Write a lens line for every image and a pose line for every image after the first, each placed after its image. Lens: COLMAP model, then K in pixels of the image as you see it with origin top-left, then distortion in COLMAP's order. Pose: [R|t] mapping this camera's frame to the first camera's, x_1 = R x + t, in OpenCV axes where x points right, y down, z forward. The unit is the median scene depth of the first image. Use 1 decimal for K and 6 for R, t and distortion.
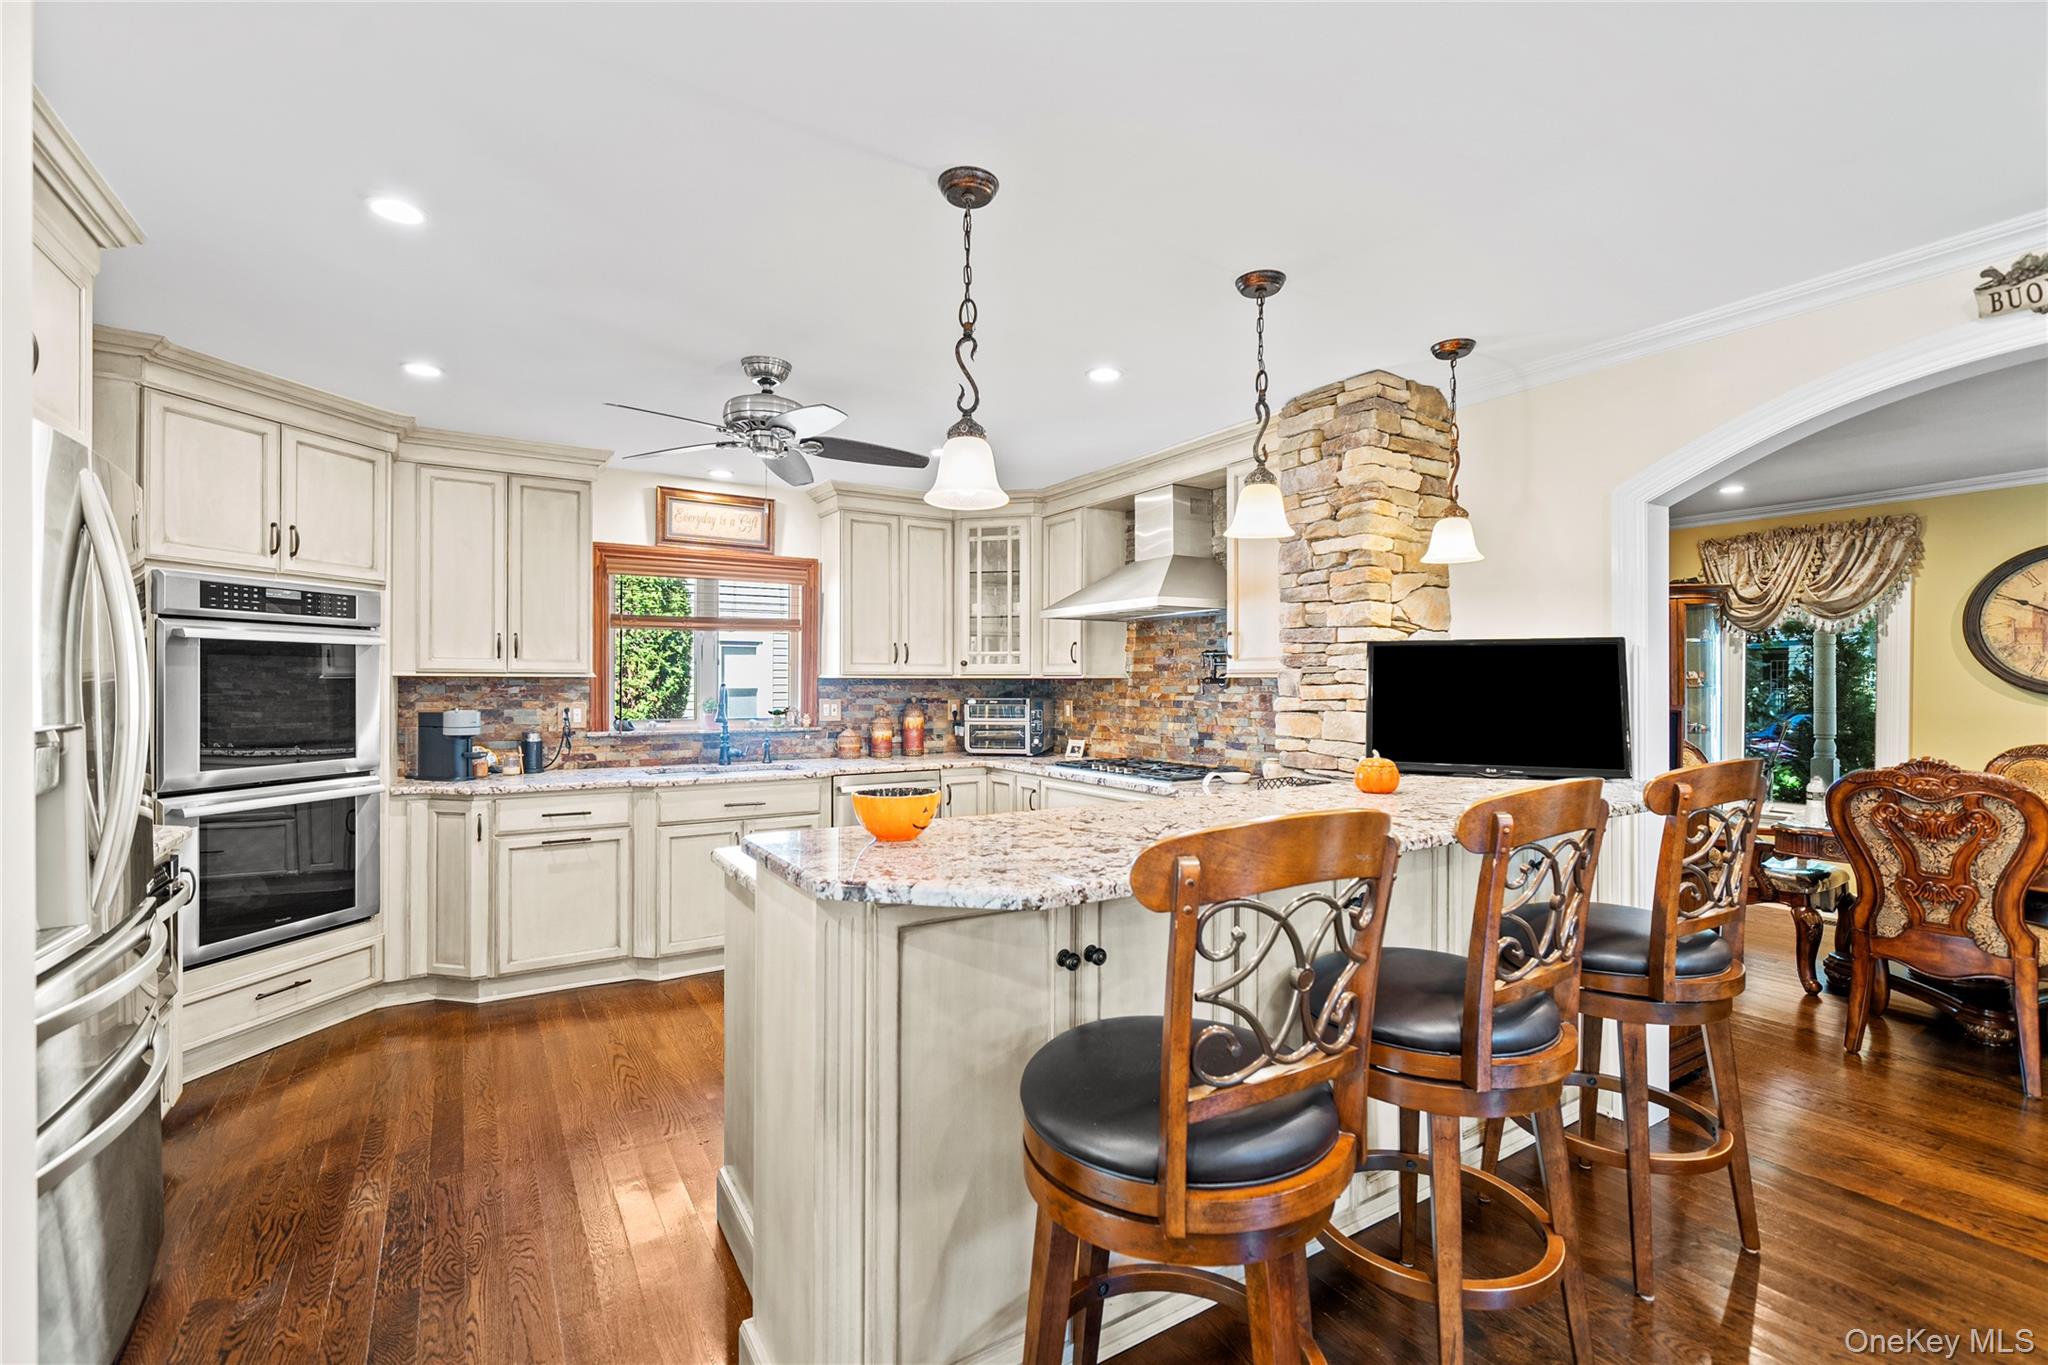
lens RADIAL K [[886.6, 0, 1015.9], [0, 886.6, 681.4], [0, 0, 1]] dist [0.001116, -0.000209]
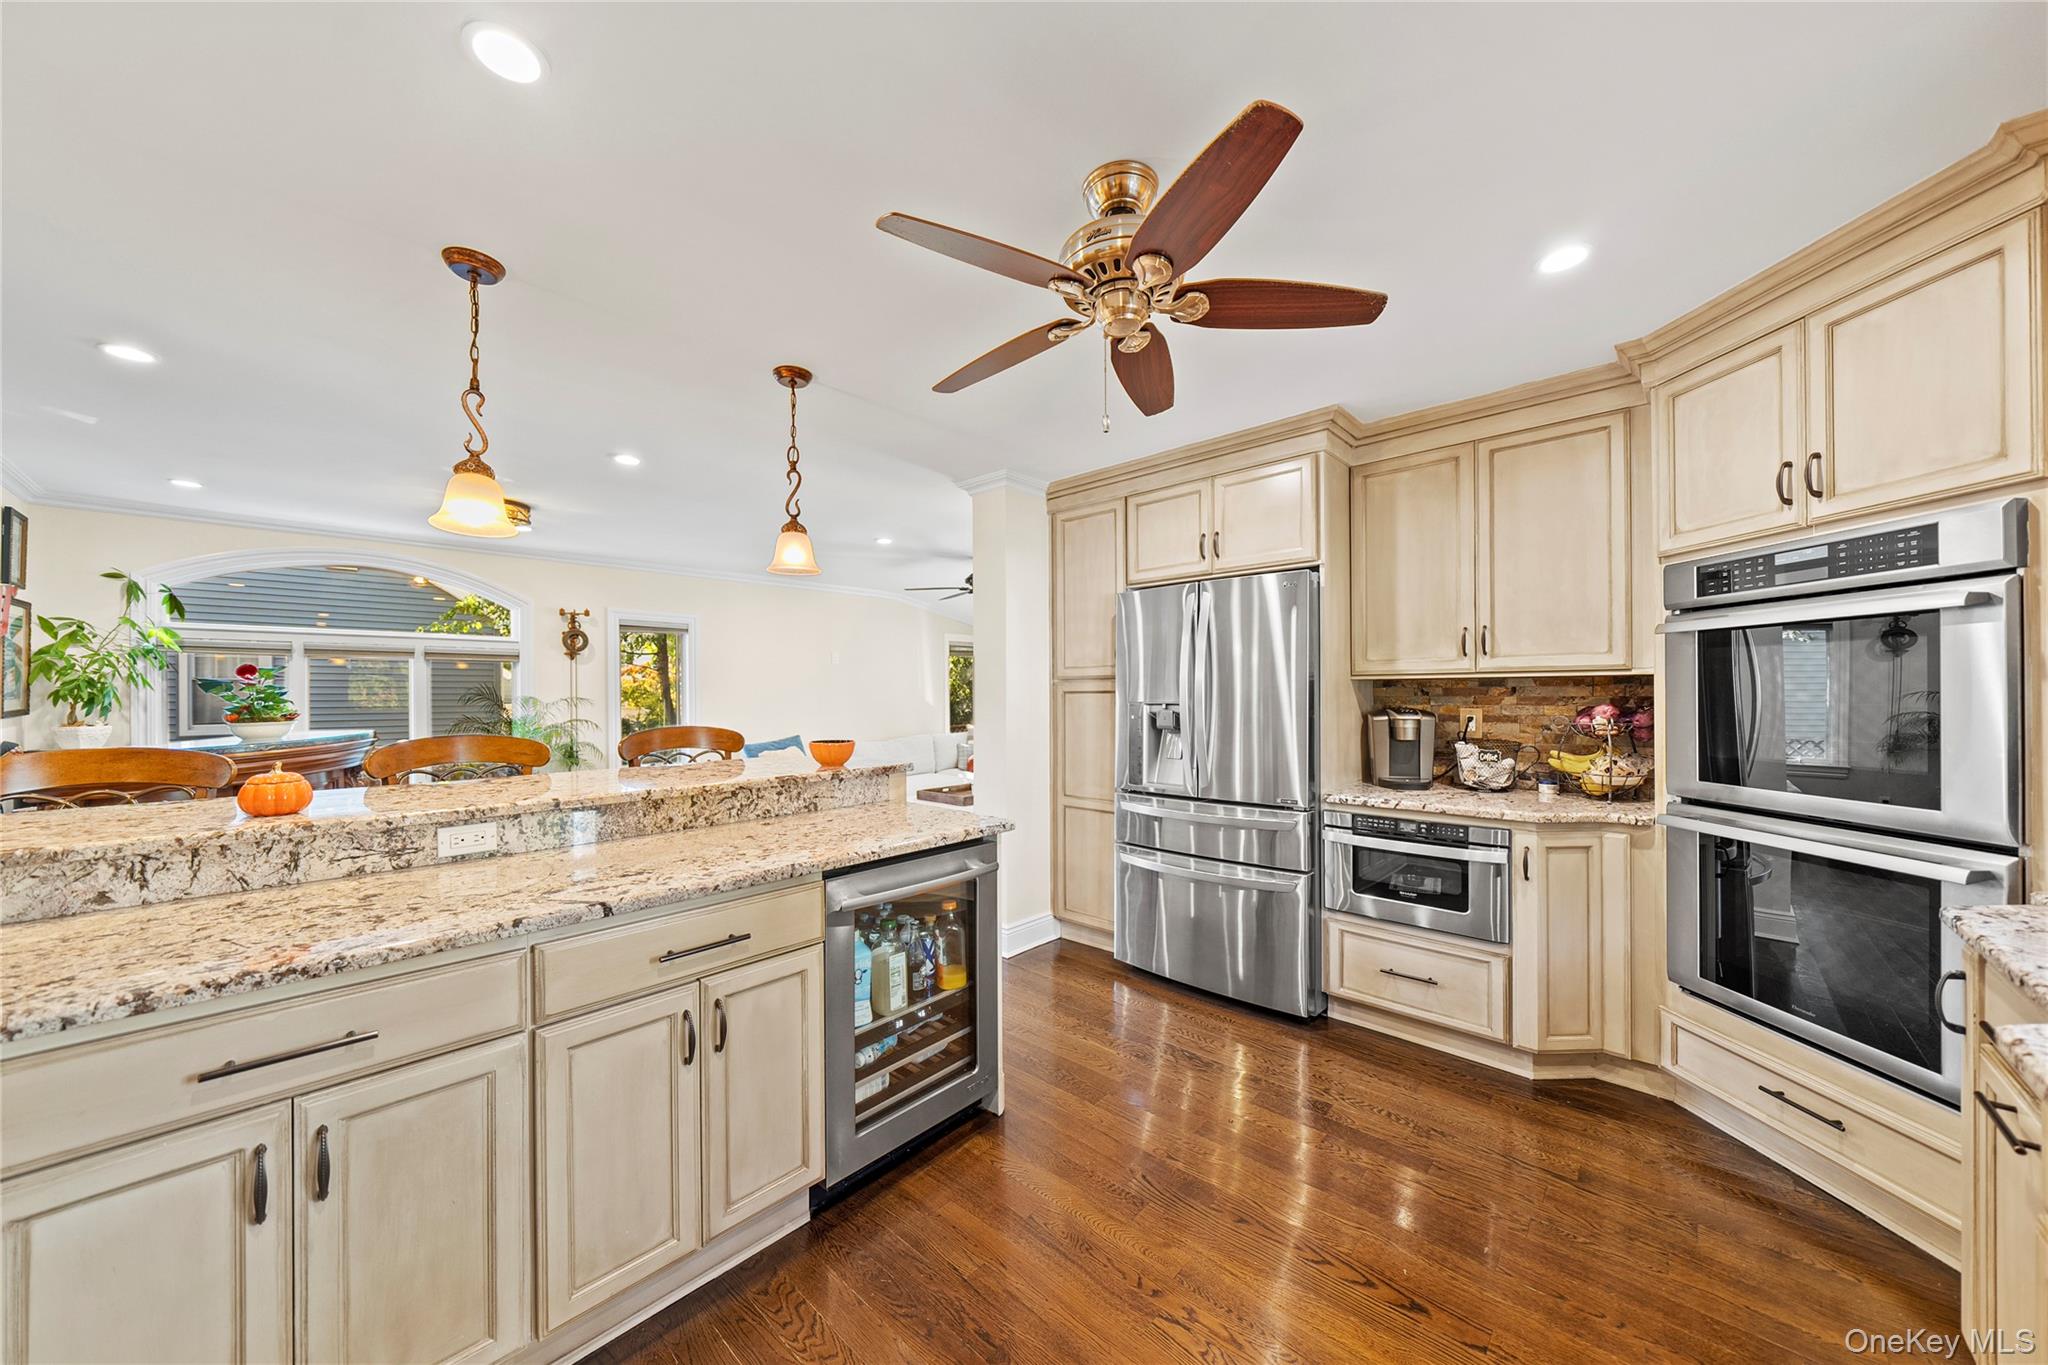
lens RADIAL K [[697.4, 0, 1018.1], [0, 697.4, 694.3], [0, 0, 1]] dist [-0.005989, 0.000159]
pose [[-0.966351, 0.002579, -0.257216, -0.053903], [0.002422, 0.999997, 0.000927, 0.008494], [0.257217, 0.000272, -0.966354, 1.026848]]
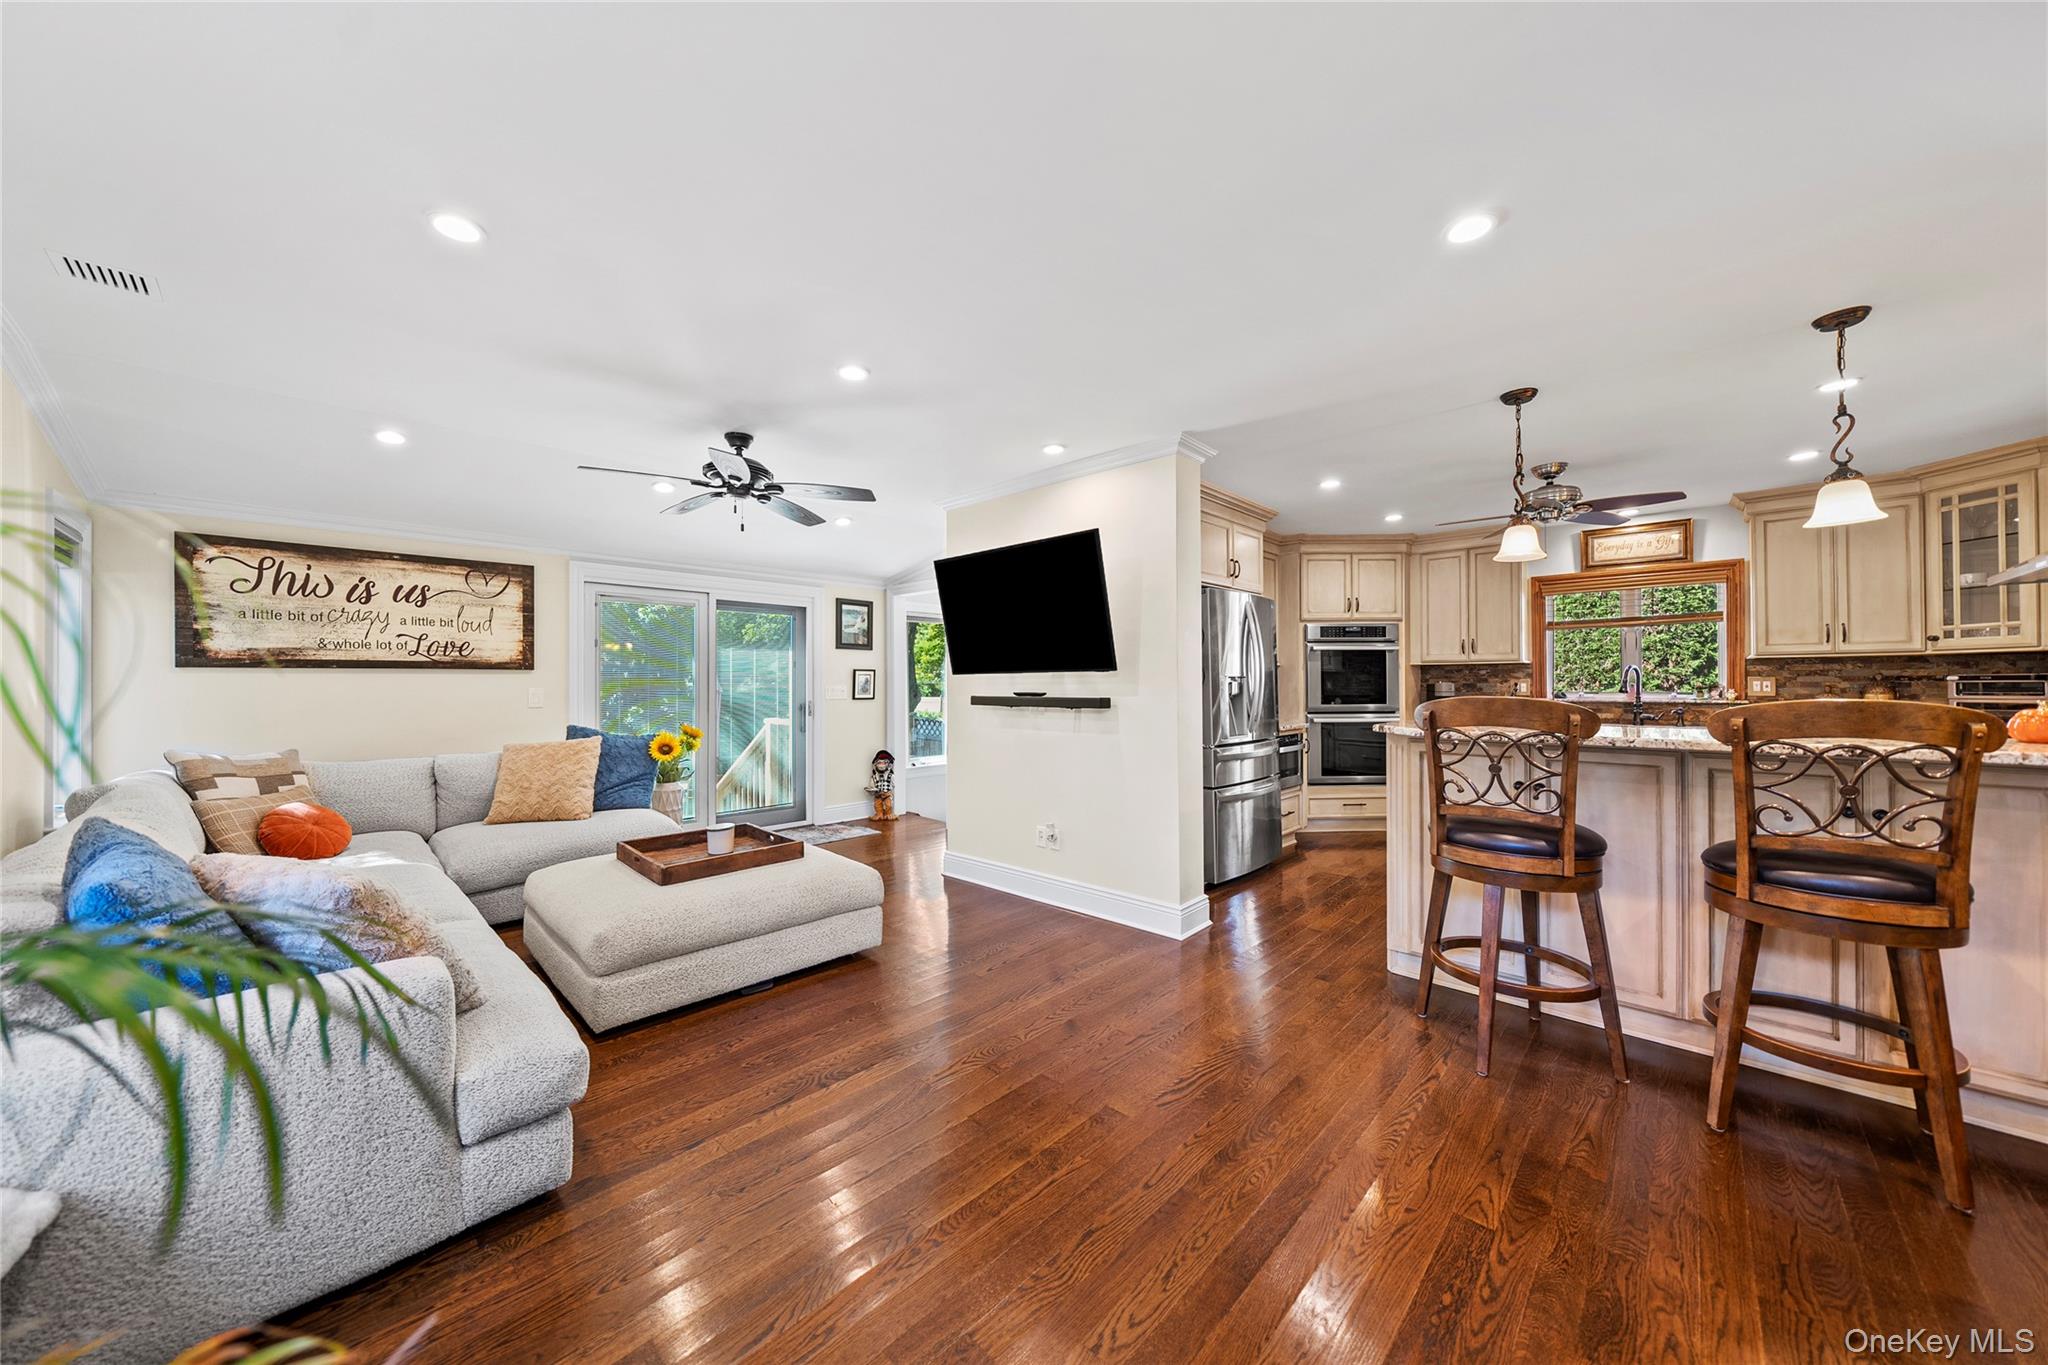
lens RADIAL K [[697.4, 0, 1020.8], [0, 697.4, 681.8], [0, 0, 1]] dist [-0.005989, 0.000159]
pose [[0.247450, -0.006679, -0.968878, 0.505099], [0.005904, 0.999968, -0.005386, 0.030050], [0.968883, -0.004387, 0.247482, -0.190179]]
